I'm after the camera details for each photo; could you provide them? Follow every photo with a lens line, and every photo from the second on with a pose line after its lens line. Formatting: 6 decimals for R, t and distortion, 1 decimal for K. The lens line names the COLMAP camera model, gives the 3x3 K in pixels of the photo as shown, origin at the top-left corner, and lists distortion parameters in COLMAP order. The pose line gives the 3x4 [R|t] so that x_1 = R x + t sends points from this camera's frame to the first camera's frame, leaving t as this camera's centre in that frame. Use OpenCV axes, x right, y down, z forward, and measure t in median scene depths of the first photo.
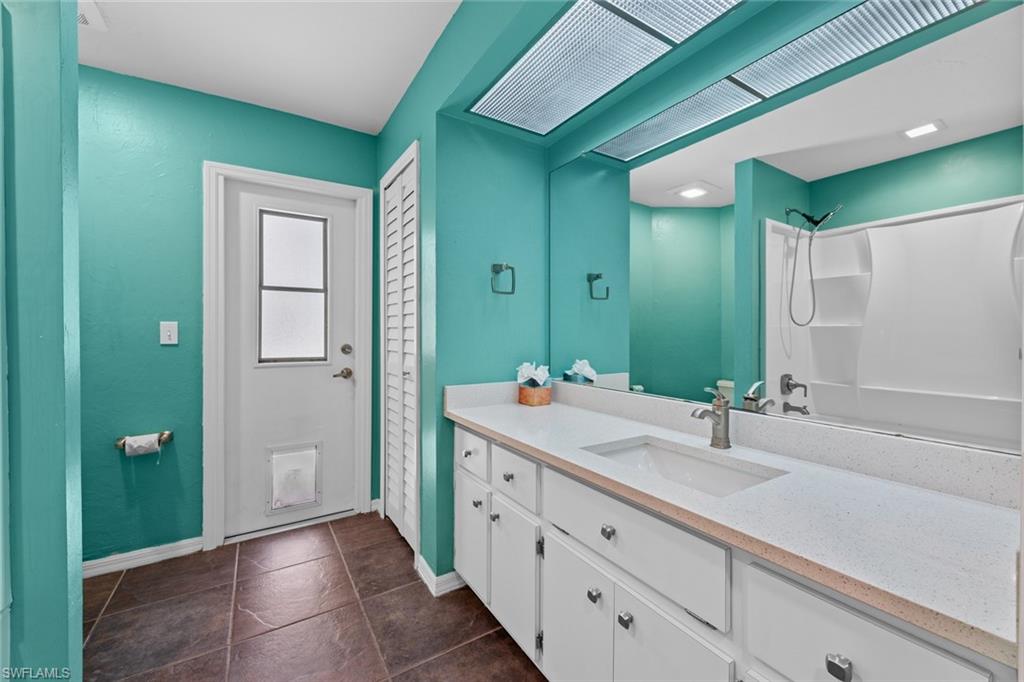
lens RADIAL K [[397.7, 0, 514.4], [0, 397.7, 347.0], [0, 0, 1]] dist [0.000941, 0.000016]
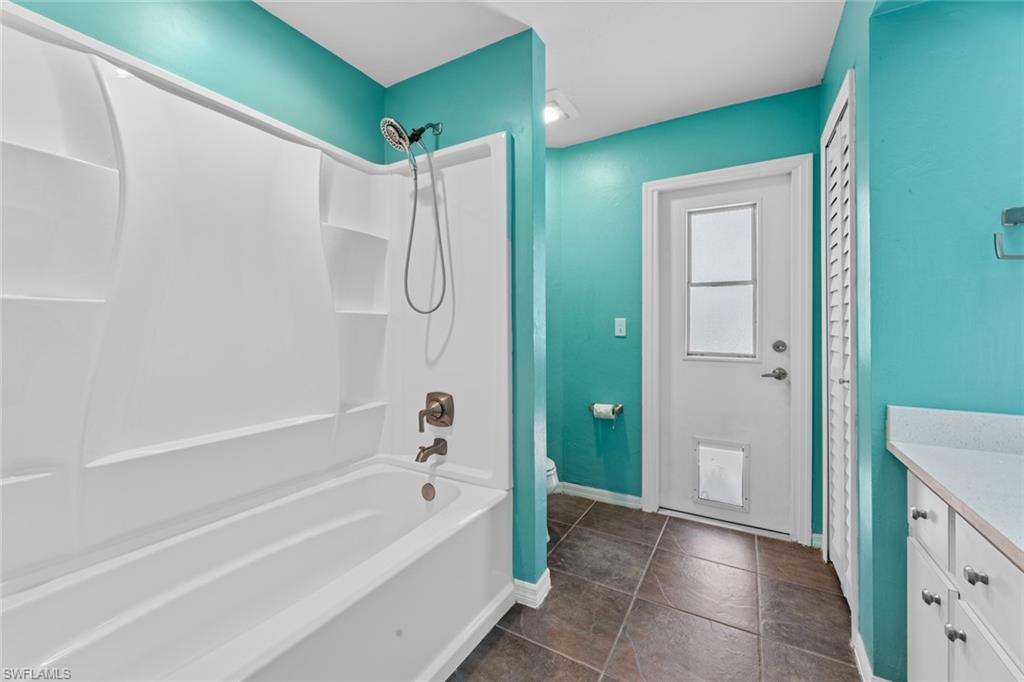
lens RADIAL K [[409.0, 0, 512.3], [0, 409.0, 337.6], [0, 0, 1]] dist [0.001753, -0.000333]
pose [[0.476839, 0.024418, -0.878651, 0.099718], [-0.034447, 0.999365, 0.009078, -0.002088], [0.878315, 0.025938, 0.477378, 0.064754]]
